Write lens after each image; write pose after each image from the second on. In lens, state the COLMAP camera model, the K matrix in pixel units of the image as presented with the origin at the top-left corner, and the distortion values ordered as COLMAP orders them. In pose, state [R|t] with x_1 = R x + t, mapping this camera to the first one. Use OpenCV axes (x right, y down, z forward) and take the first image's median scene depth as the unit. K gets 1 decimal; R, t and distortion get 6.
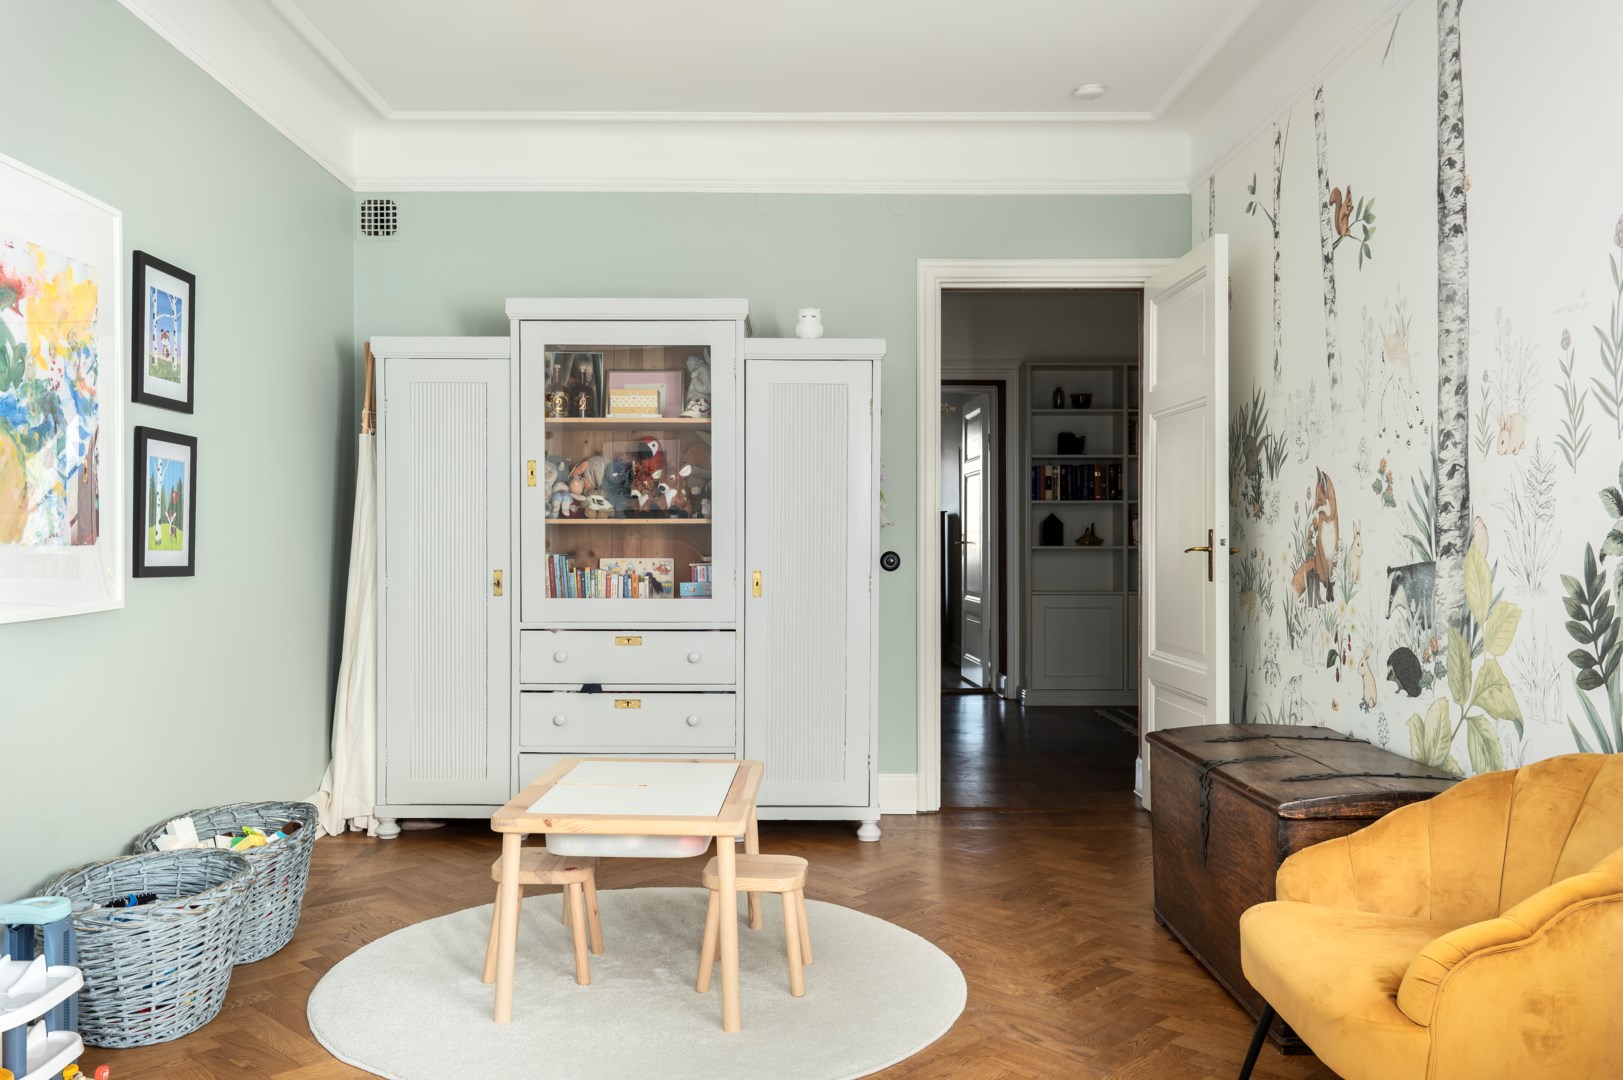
lens RADIAL K [[1179.5, 0, 812.2], [0, 1179.5, 540.6], [0, 0, 1]] dist [0.003865, 0.000663]
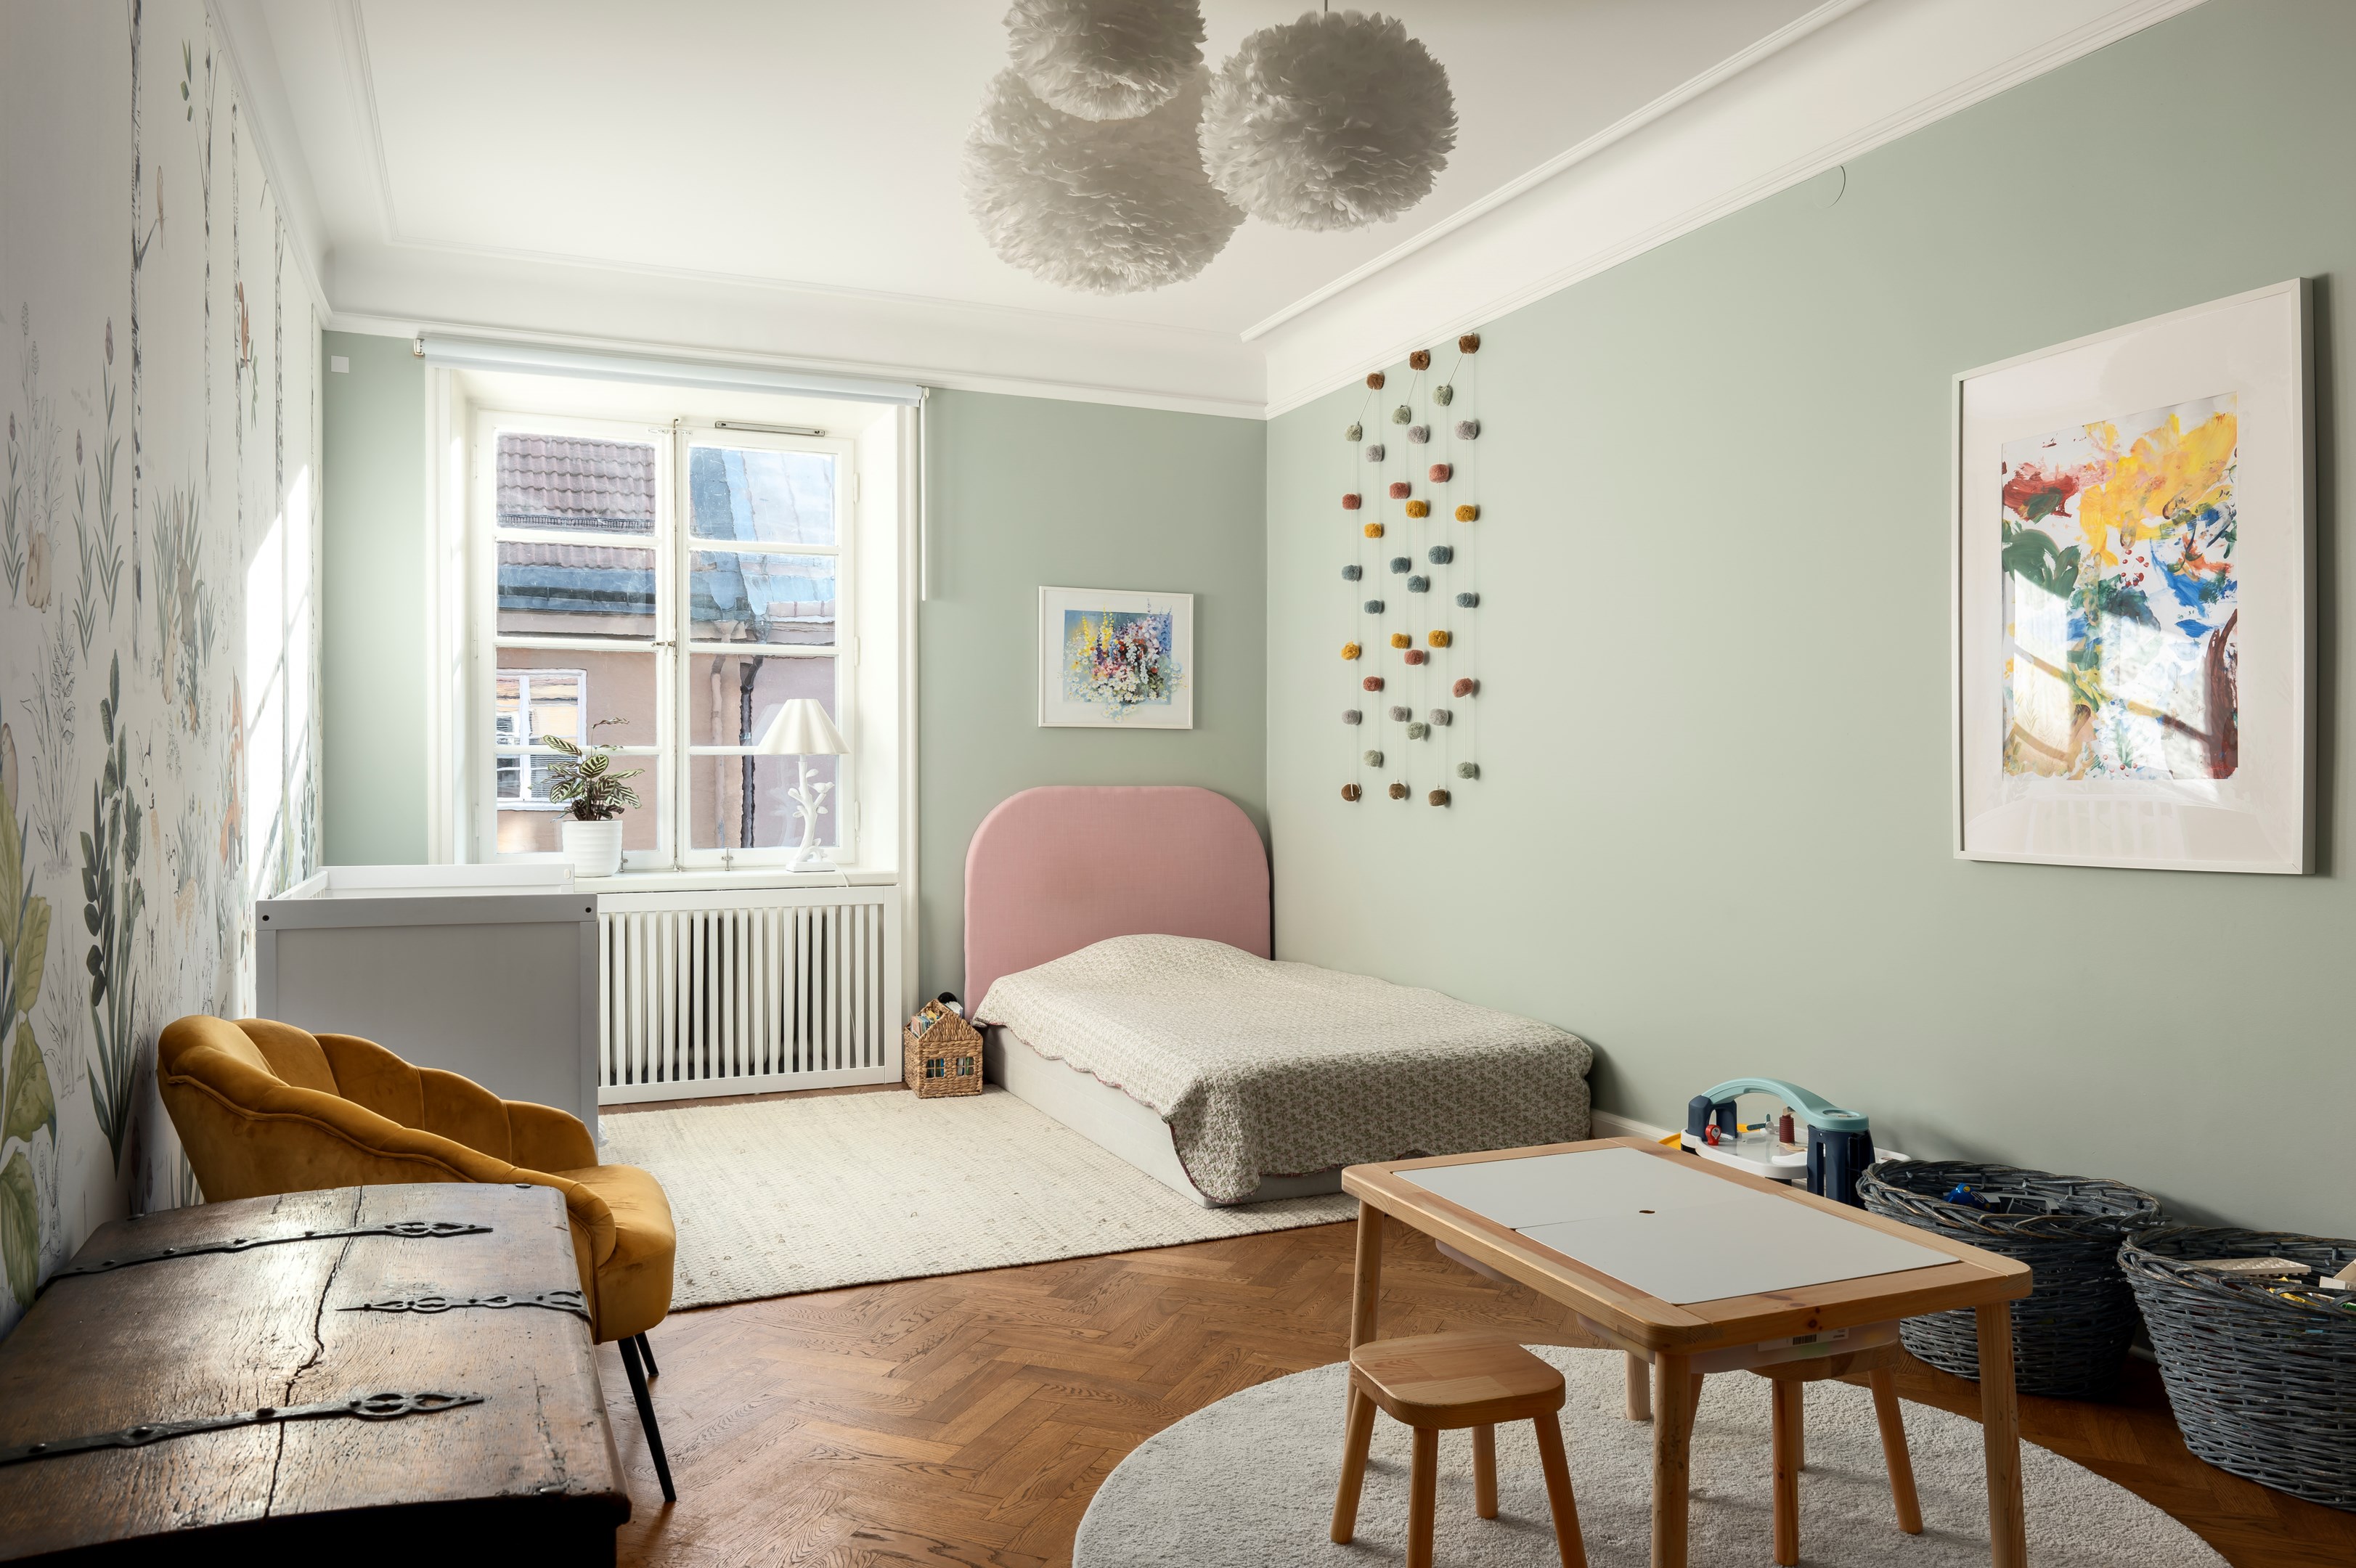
lens RADIAL K [[1662.0, 0, 1184.0], [0, 1662.0, 776.2], [0, 0, 1]] dist [0.011645, -0.031056]
pose [[-0.918225, 0.002026, -0.396054, 0.402918], [0.002438, 0.999997, -0.000536, 0.001090], [0.396051, -0.001457, -0.918227, 1.797467]]
